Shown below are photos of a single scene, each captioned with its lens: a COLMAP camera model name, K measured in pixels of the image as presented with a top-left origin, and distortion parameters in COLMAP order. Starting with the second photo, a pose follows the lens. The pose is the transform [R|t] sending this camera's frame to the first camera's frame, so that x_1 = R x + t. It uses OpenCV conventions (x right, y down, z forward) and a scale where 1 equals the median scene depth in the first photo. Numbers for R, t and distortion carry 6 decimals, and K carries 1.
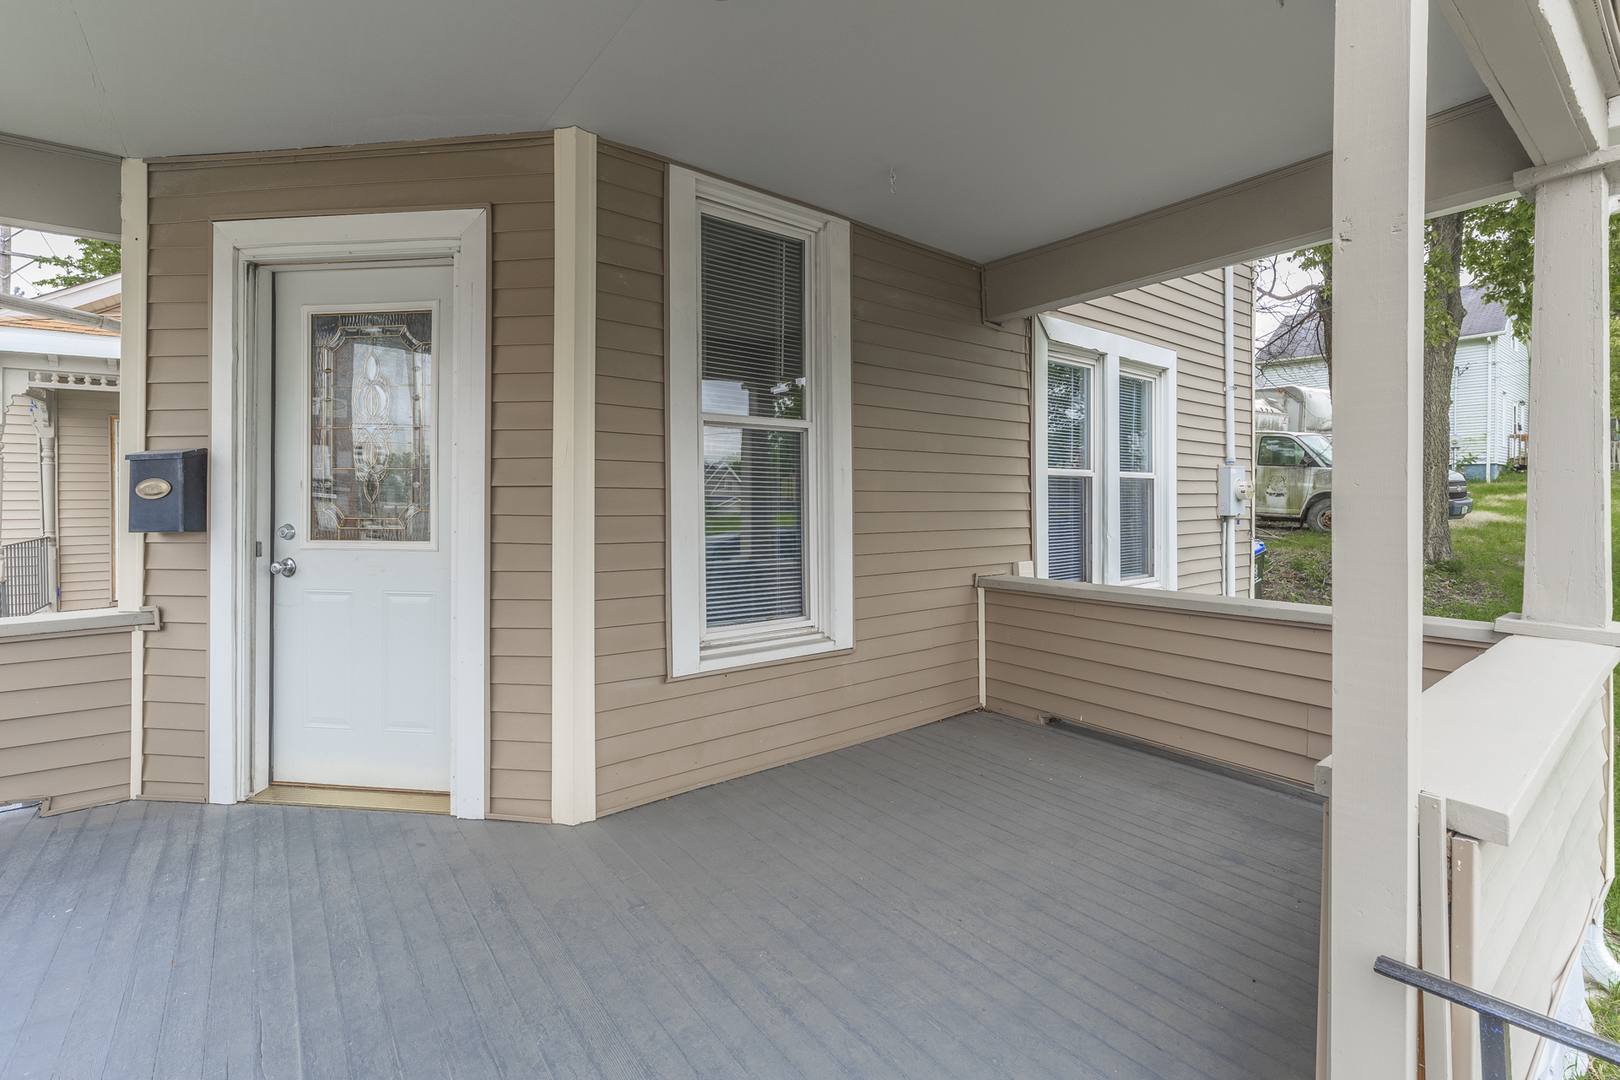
lens RADIAL K [[725.9, 0, 794.2], [0, 725.9, 511.5], [0, 0, 1]] dist [-0.008674, 0.002829]
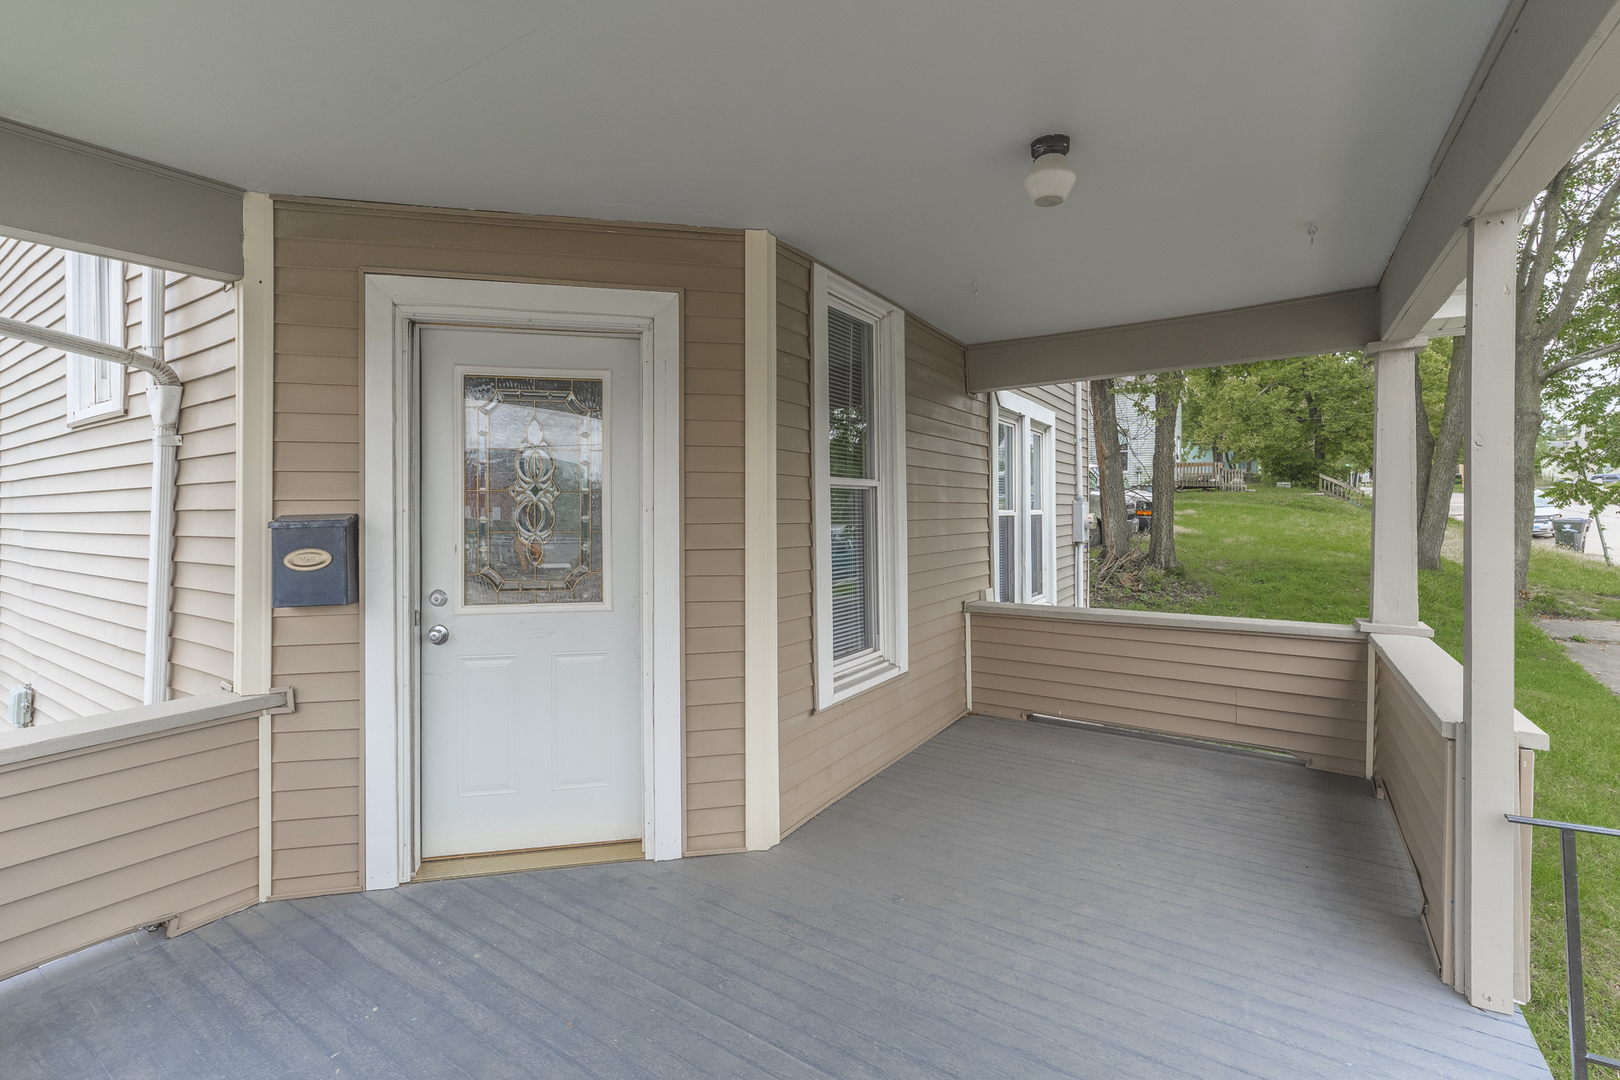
lens RADIAL K [[725.9, 0, 813.1], [0, 725.9, 524.8], [0, 0, 1]] dist [-0.008674, 0.002829]
pose [[0.943895, -0.010653, 0.330073, -0.560424], [0.010757, 0.999941, 0.001511, -0.067566], [-0.330069, 0.002125, 0.943954, -0.081156]]
